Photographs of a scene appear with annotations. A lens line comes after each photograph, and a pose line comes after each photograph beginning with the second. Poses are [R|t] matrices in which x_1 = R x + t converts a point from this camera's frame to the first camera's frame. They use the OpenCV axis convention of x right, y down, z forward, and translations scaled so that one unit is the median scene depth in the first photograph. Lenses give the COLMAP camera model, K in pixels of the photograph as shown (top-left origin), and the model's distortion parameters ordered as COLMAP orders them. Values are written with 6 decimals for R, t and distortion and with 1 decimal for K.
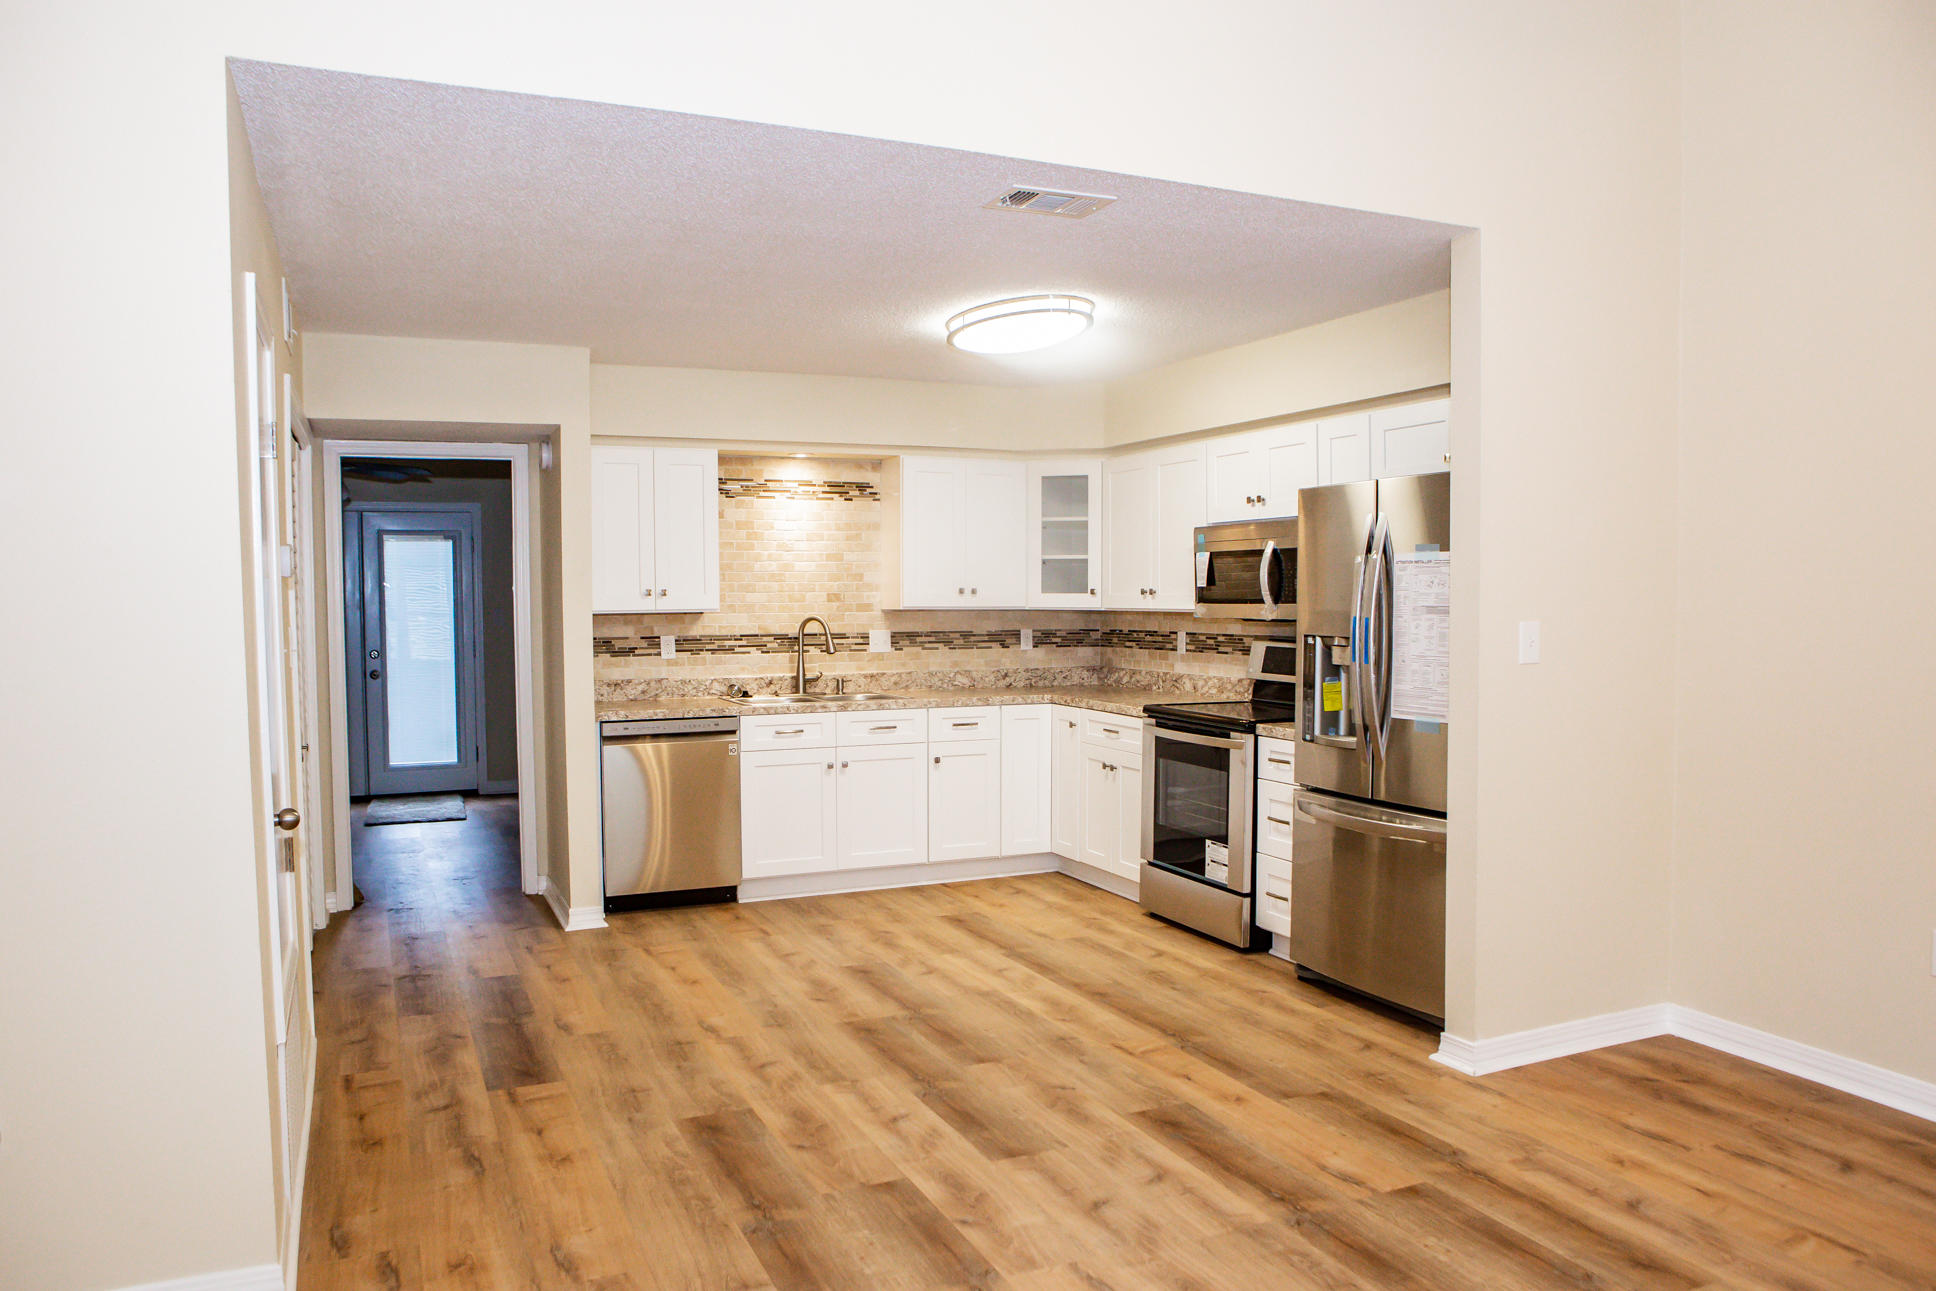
lens RADIAL K [[1381.5, 0, 960.4], [0, 1381.5, 646.9], [0, 0, 1]] dist [-0.100801, 0.077932]
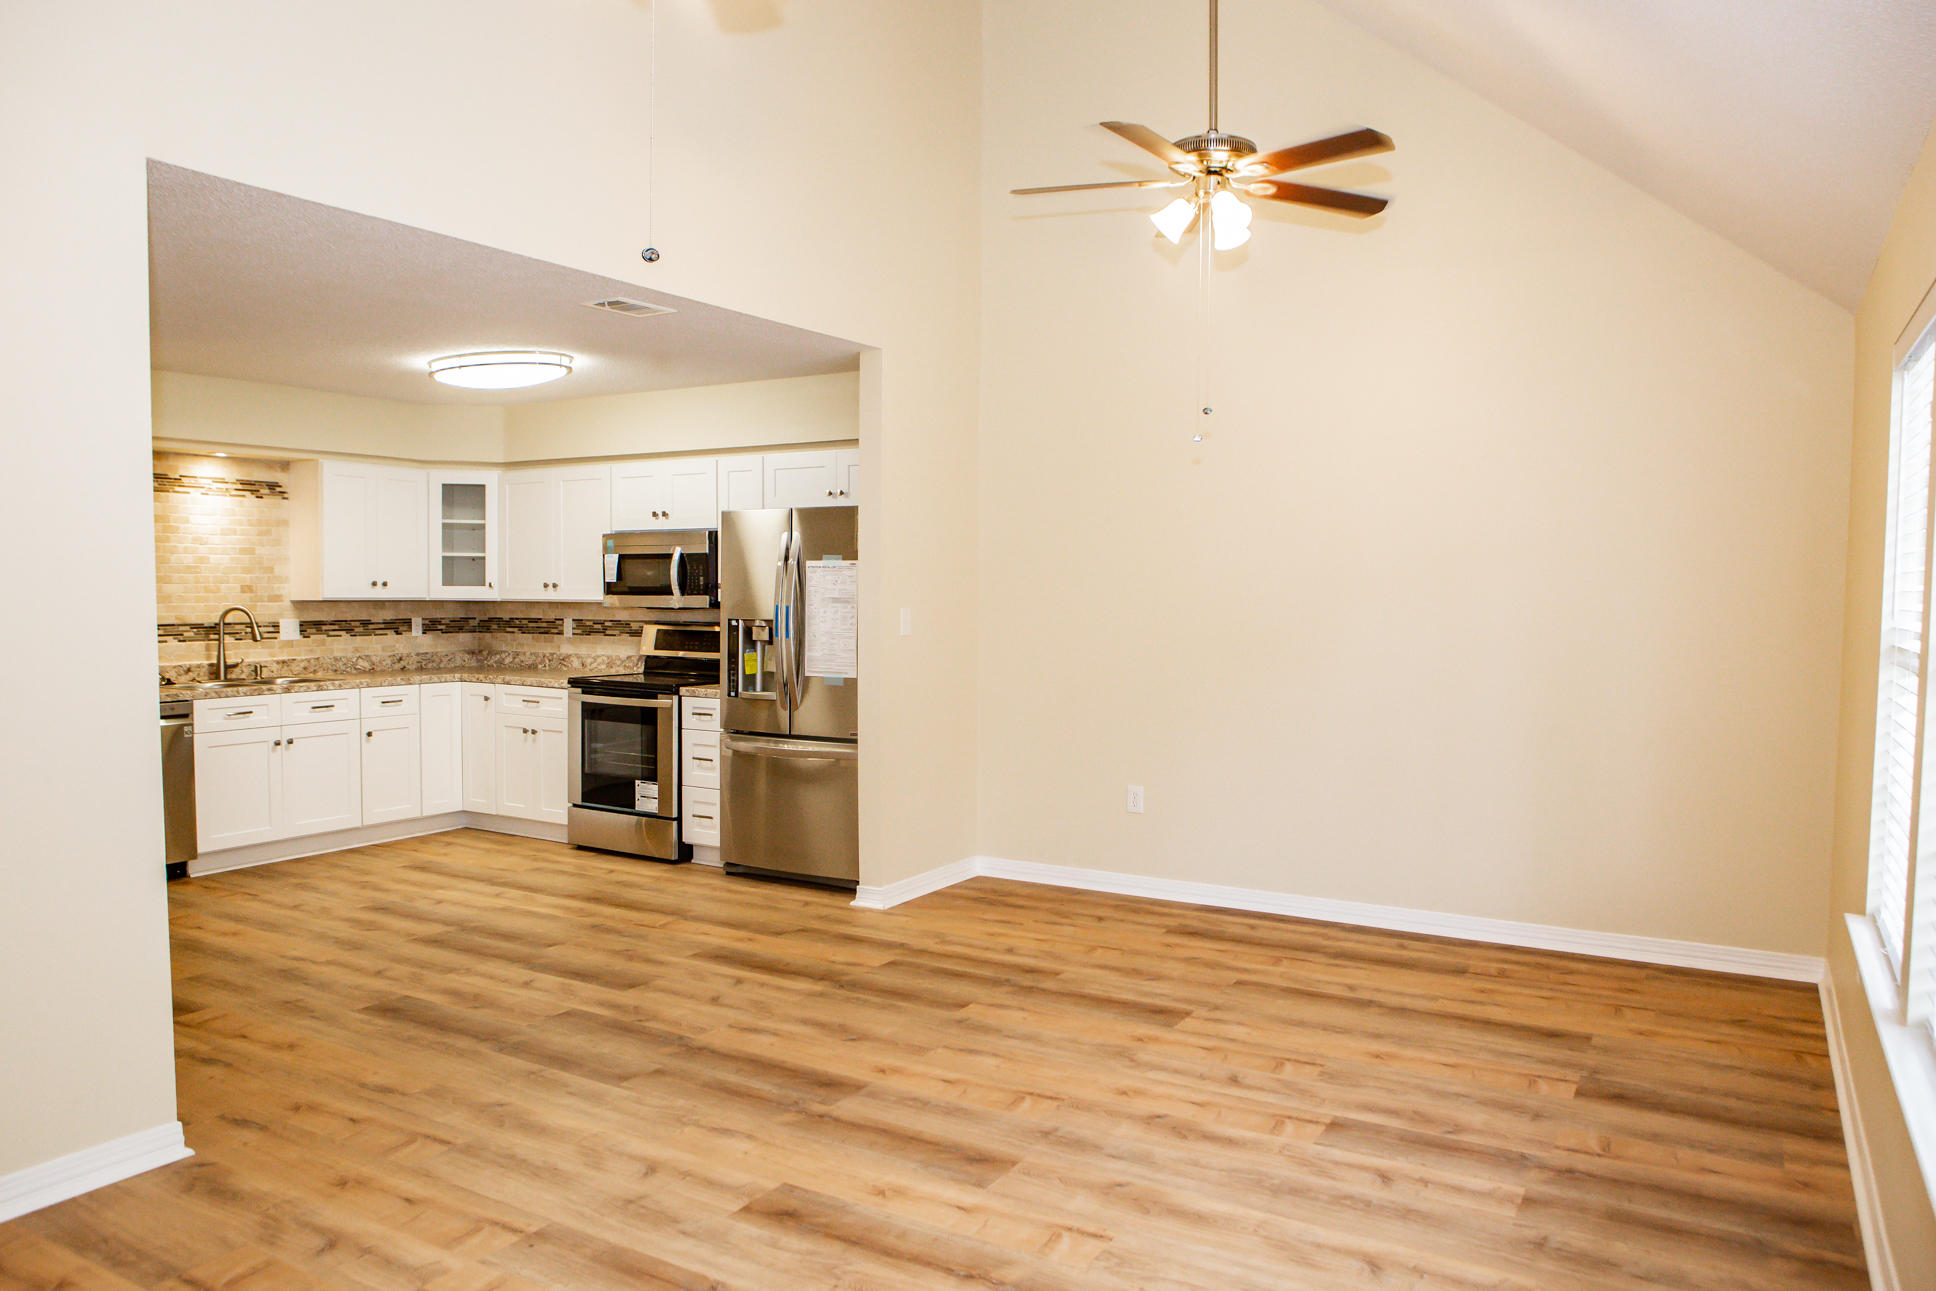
lens RADIAL K [[1381.5, 0, 971.1], [0, 1381.5, 647.3], [0, 0, 1]] dist [-0.100801, 0.077932]
pose [[0.816597, -0.017926, 0.576930, -0.288486], [0.013592, 0.999838, 0.011828, 0.005551], [-0.577048, -0.001817, 0.816708, -0.211574]]
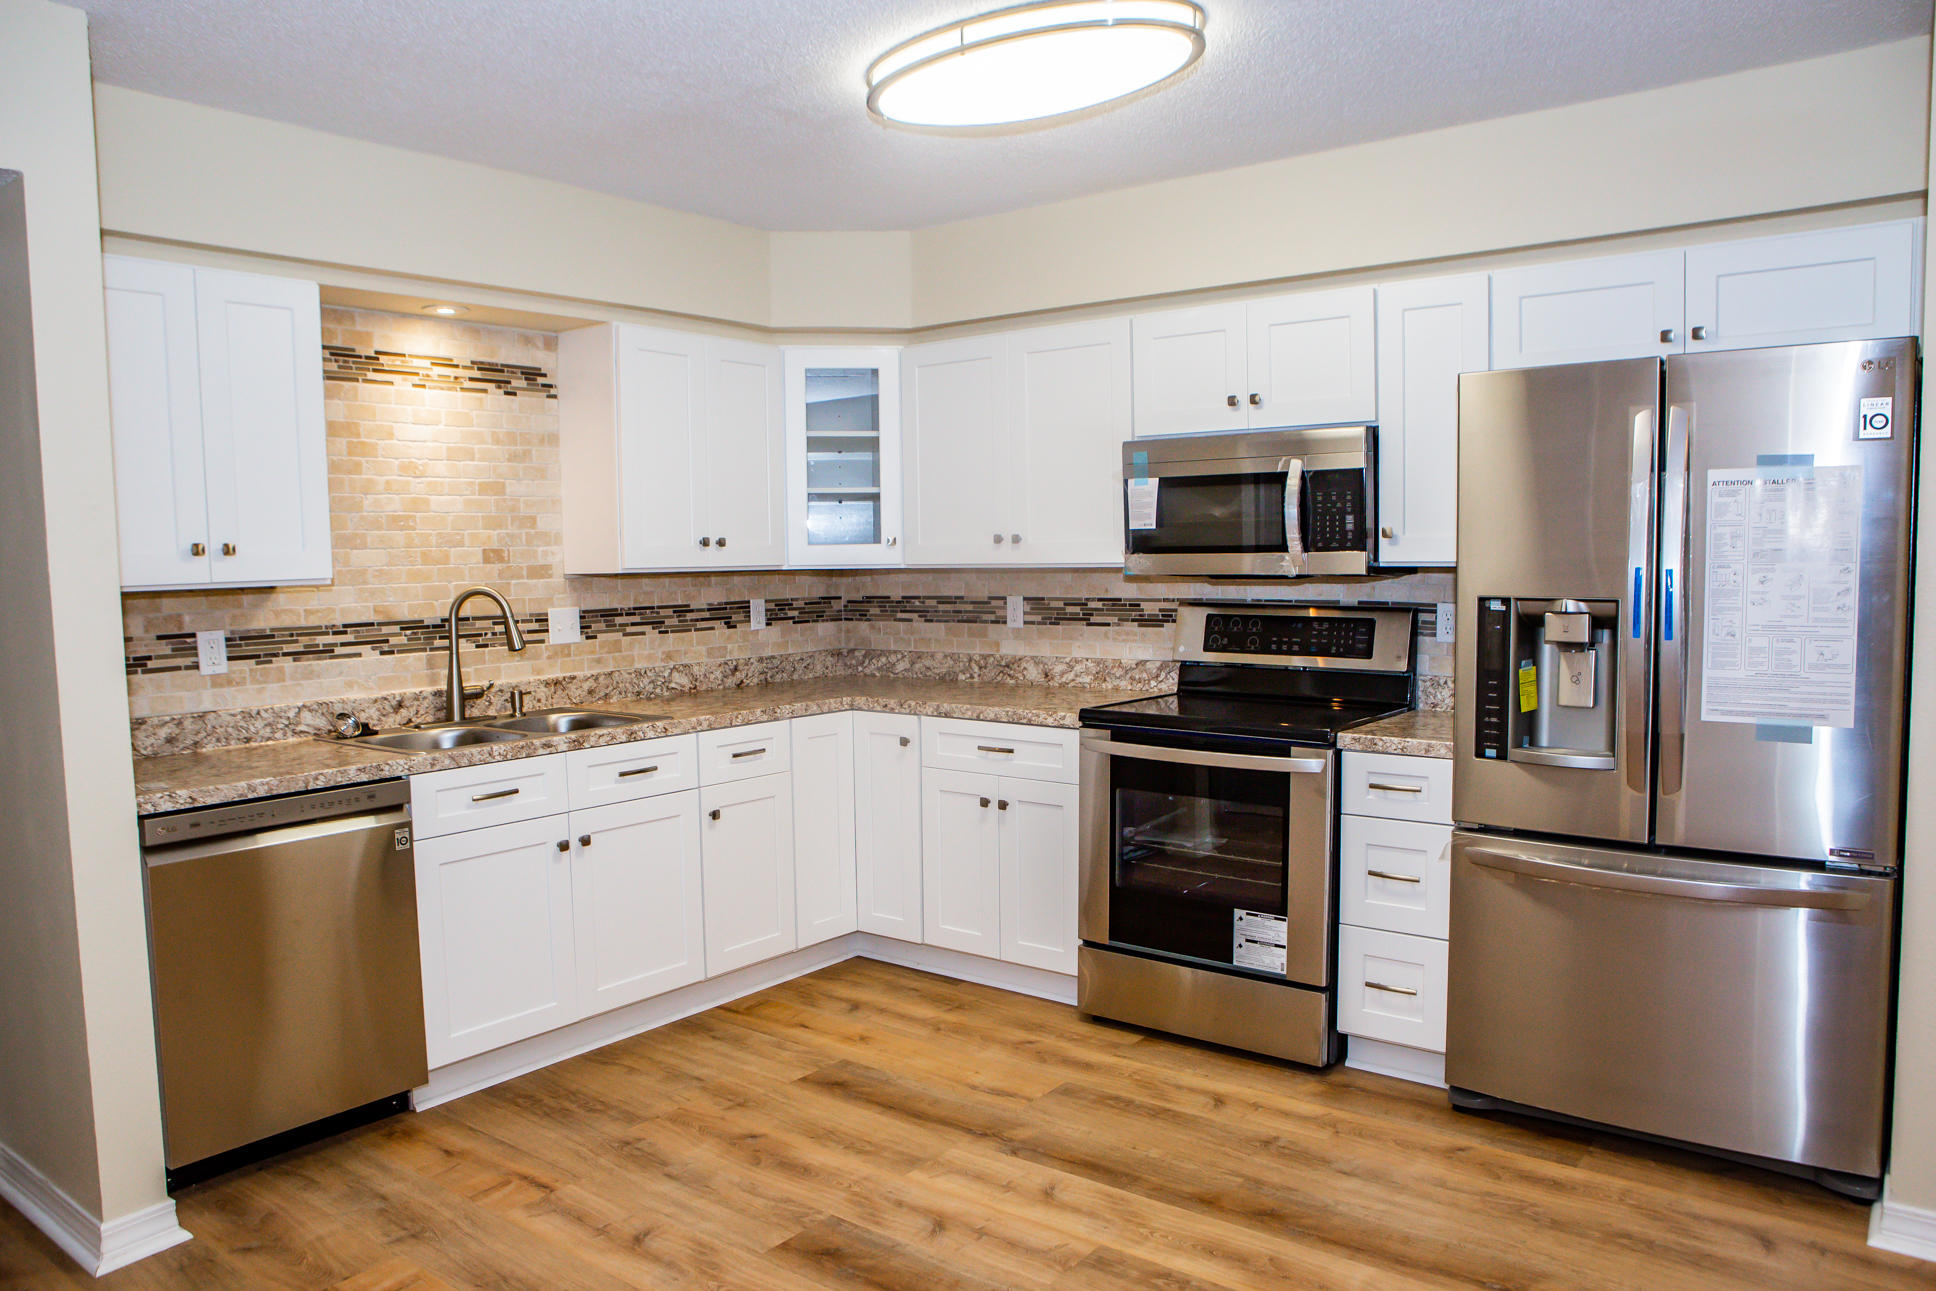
lens RADIAL K [[1381.5, 0, 970.1], [0, 1381.5, 647.5], [0, 0, 1]] dist [-0.100801, 0.077932]
pose [[0.882497, -0.044040, 0.468252, -0.229221], [0.030632, 0.998874, 0.036215, -0.013469], [-0.469320, -0.017616, 0.882853, 0.459434]]
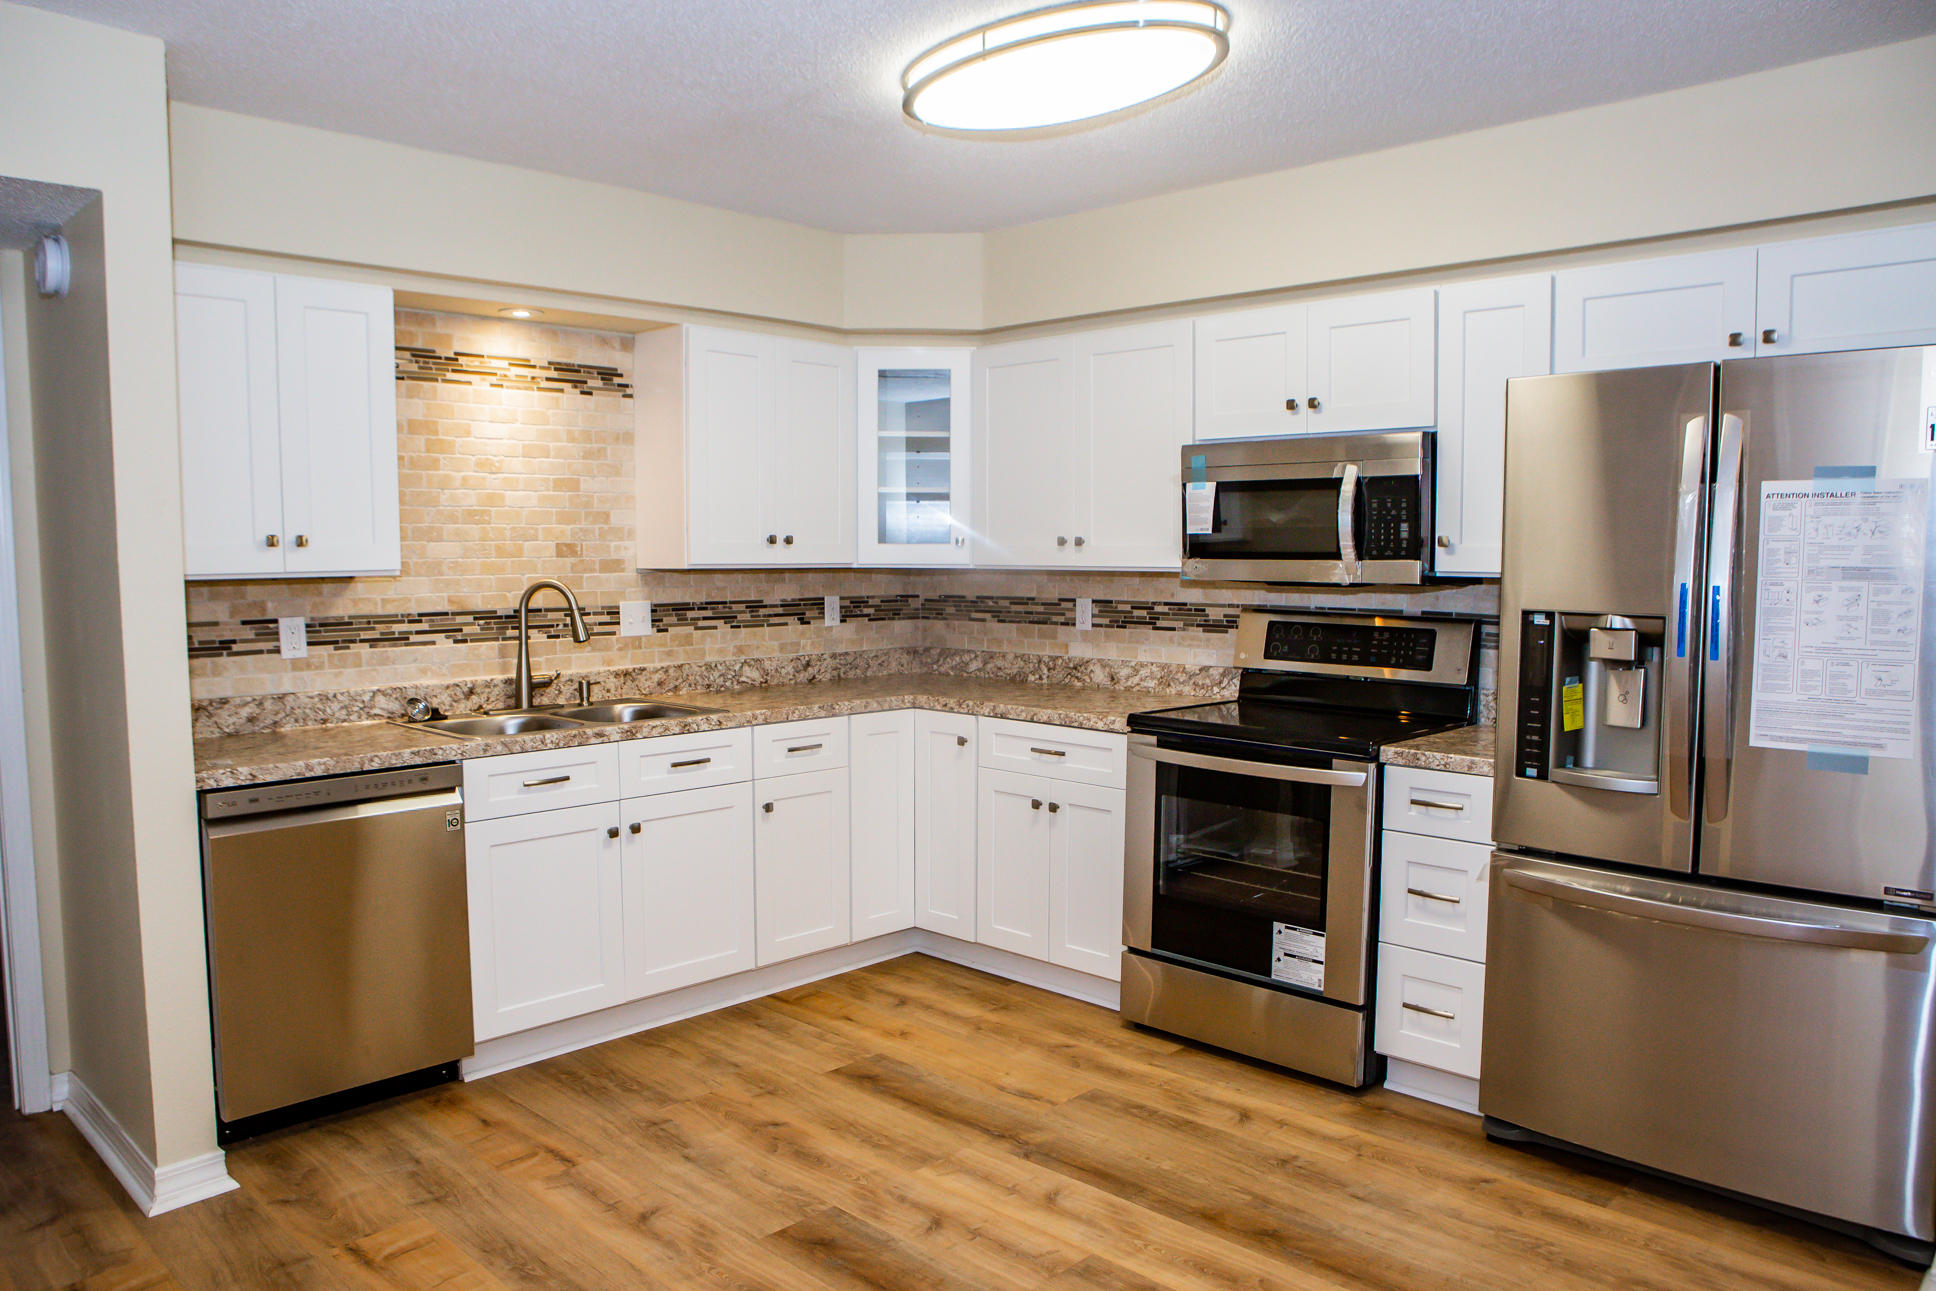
lens RADIAL K [[1381.5, 0, 968.2], [0, 1381.5, 646.6], [0, 0, 1]] dist [-0.100801, 0.077932]
pose [[0.928491, -0.023681, 0.370598, -0.186313], [0.011257, 0.999301, 0.035652, -0.014840], [-0.371184, -0.028930, 0.928109, 0.437161]]
